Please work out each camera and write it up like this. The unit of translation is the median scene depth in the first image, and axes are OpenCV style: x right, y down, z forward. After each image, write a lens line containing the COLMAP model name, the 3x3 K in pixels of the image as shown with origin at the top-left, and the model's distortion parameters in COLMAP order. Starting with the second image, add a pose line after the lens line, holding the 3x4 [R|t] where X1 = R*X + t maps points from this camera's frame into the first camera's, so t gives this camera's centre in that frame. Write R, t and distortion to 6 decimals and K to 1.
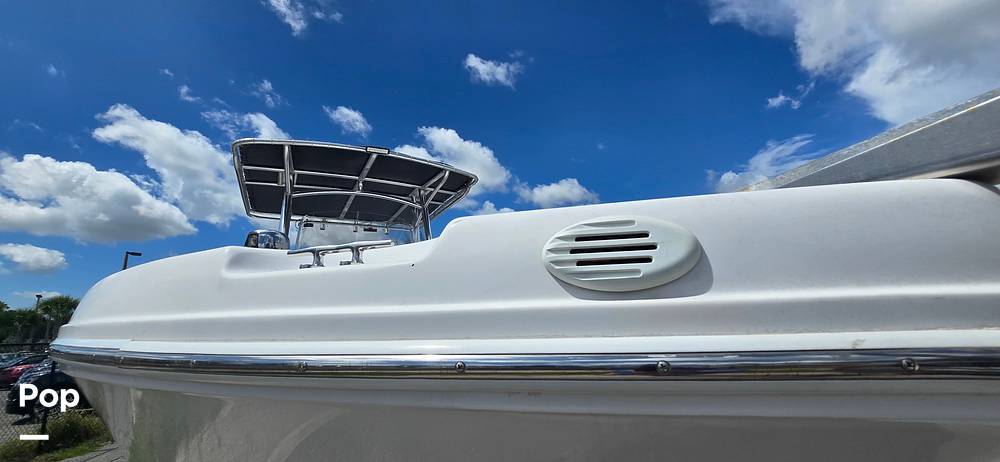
lens RADIAL K [[410.1, 0, 500.0], [0, 410.1, 231.0], [0, 0, 1]] dist [0.000030, 0.000638]
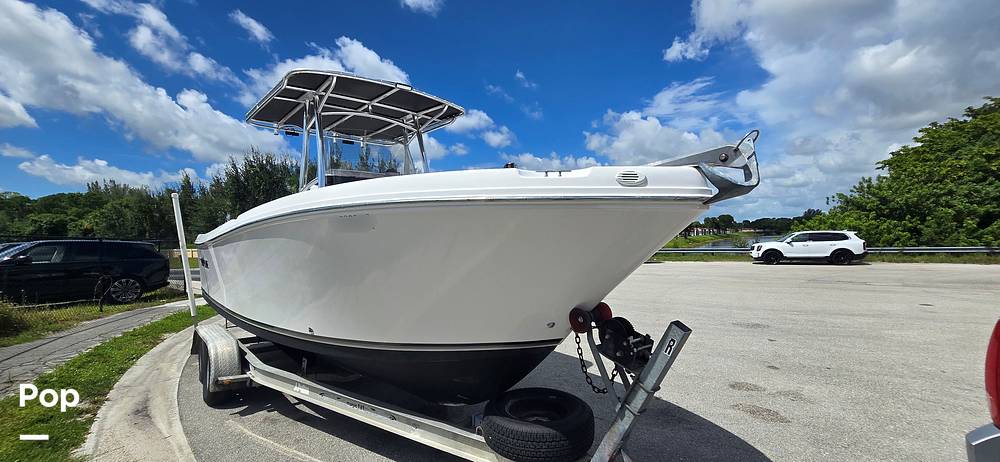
lens RADIAL K [[411.4, 0, 500.0], [0, 411.4, 231.0], [0, 0, 1]] dist [0.045316, -0.035926]
pose [[0.974231, 0.036960, 0.222505, -0.225226], [-0.079539, 0.979407, 0.185569, -0.011423], [-0.211064, -0.198485, 0.957108, -0.345728]]
